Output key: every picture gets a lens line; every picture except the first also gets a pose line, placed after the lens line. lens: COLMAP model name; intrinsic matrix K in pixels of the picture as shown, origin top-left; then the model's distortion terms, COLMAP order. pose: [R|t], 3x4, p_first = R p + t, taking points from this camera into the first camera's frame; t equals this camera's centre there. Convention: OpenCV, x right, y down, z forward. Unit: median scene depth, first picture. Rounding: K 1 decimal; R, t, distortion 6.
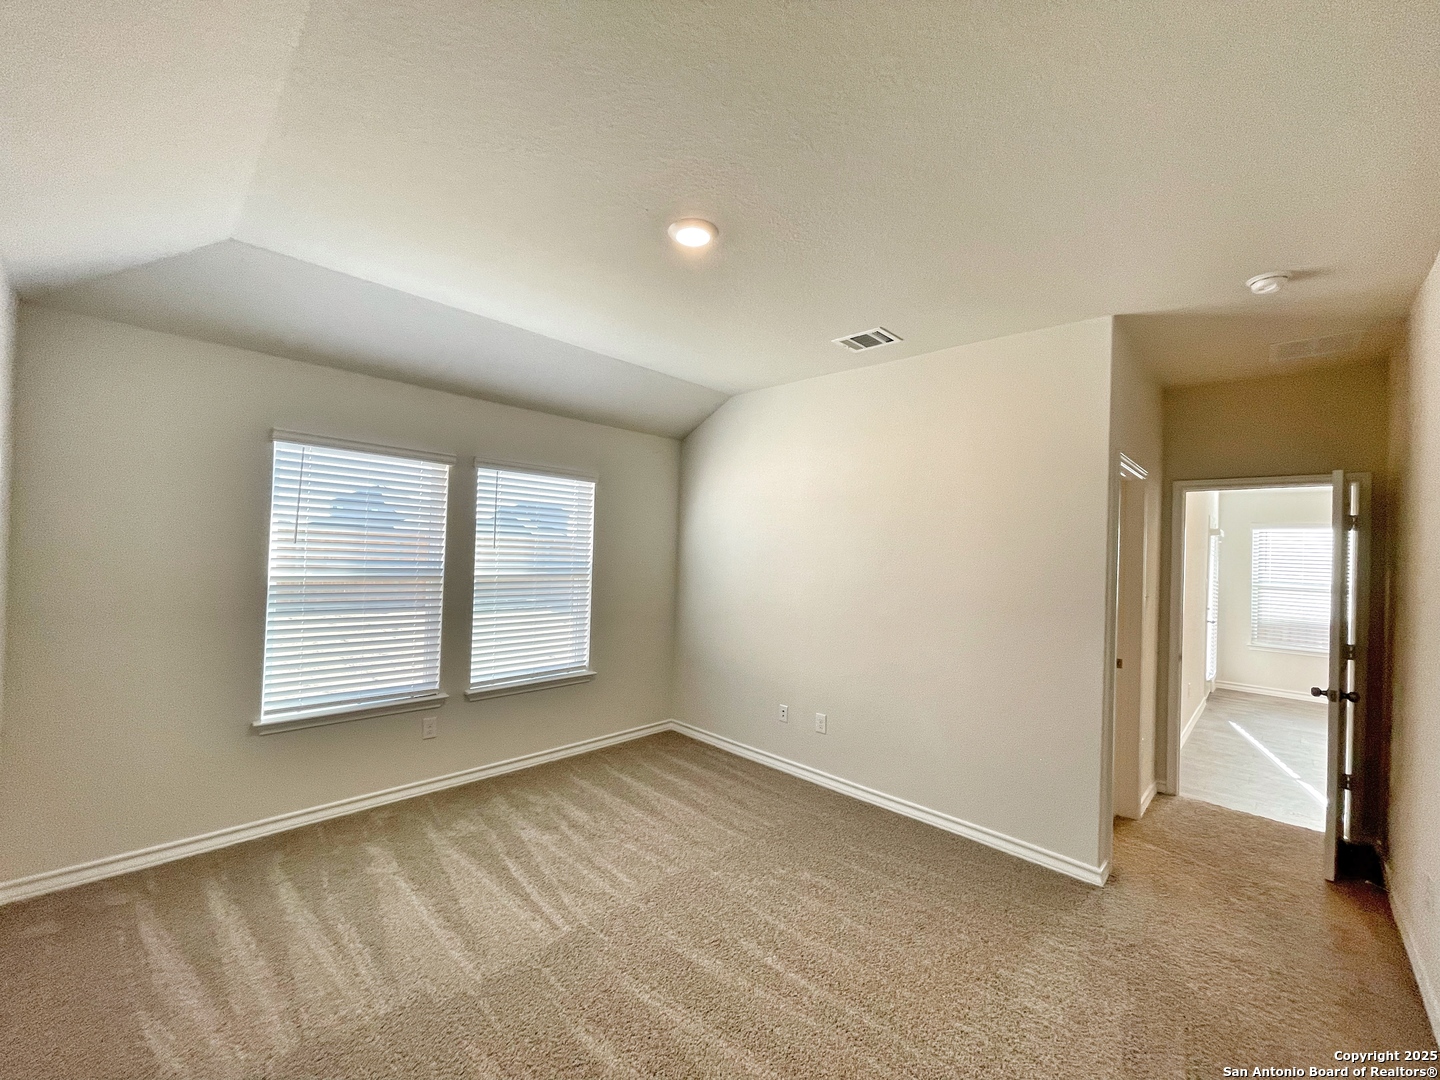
lens RADIAL K [[580.0, 0, 714.0], [0, 580.0, 539.9], [0, 0, 1]] dist [-0.006010, 0.001602]
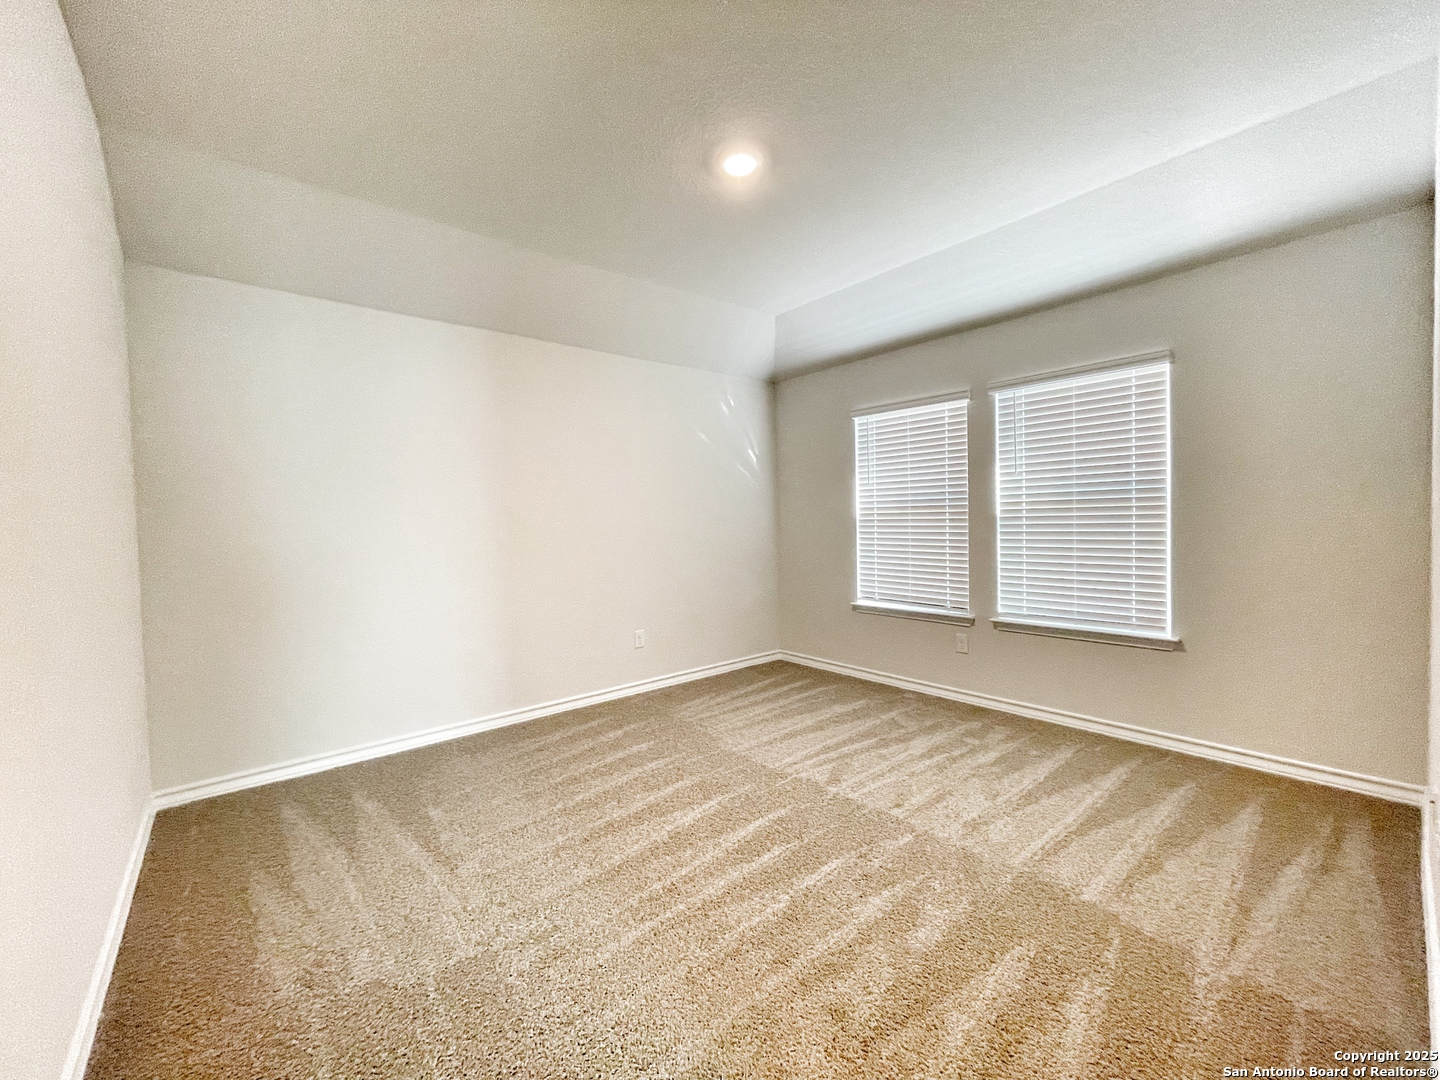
lens RADIAL K [[580.0, 0, 714.8], [0, 580.0, 542.9], [0, 0, 1]] dist [-0.006010, 0.001602]
pose [[-0.092869, -0.003064, -0.995674, 0.663012], [0.021064, 0.999765, -0.005041, 0.135471], [0.995455, -0.021442, -0.092783, 0.661173]]
